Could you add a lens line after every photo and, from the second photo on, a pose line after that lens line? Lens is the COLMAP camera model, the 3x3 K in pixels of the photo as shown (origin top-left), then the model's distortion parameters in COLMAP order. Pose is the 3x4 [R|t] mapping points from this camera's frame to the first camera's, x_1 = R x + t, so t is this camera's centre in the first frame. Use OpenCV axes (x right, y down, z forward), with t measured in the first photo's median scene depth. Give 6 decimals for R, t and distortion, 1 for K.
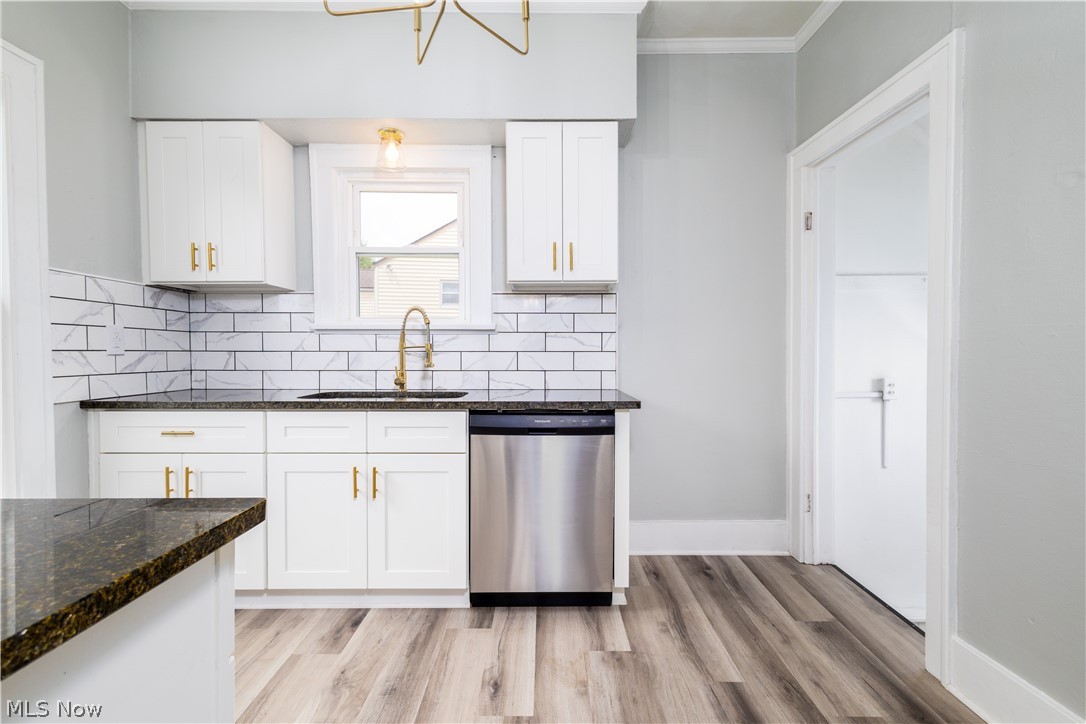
lens RADIAL K [[505.5, 0, 544.5], [0, 505.5, 356.0], [0, 0, 1]] dist [0.004440, -0.000069]
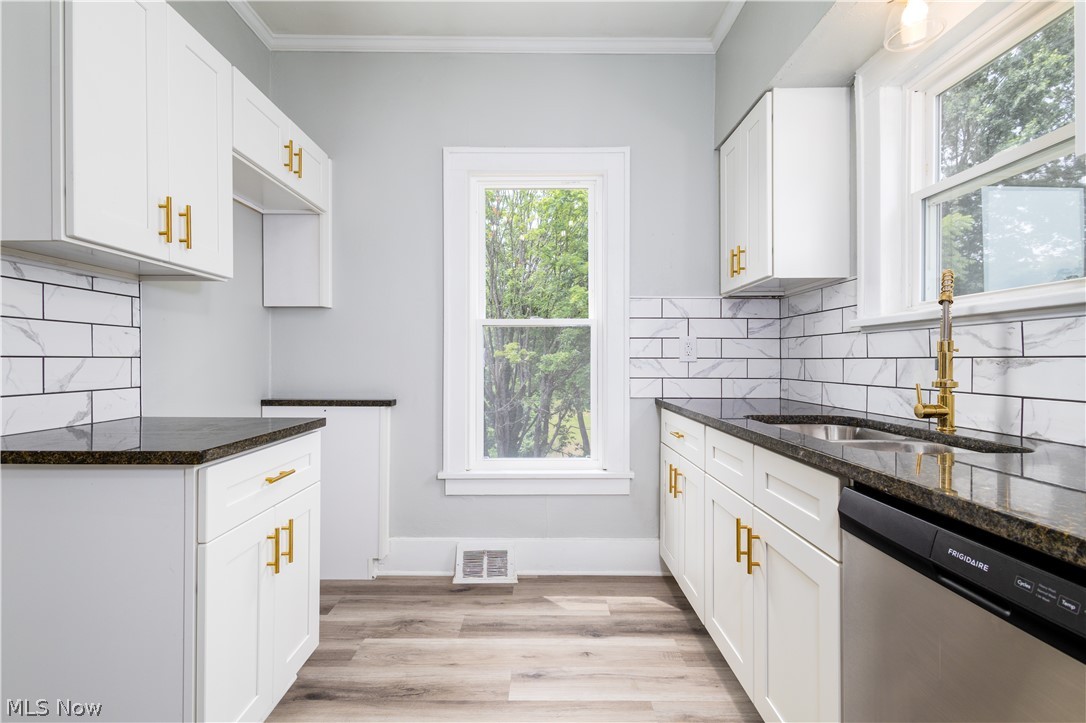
lens RADIAL K [[505.5, 0, 545.8], [0, 505.5, 359.2], [0, 0, 1]] dist [0.004440, -0.000069]
pose [[-0.011095, -0.002818, -0.999934, 0.288090], [-0.010488, 0.999941, -0.002702, -0.001403], [0.999883, 0.010458, -0.011124, 0.612828]]
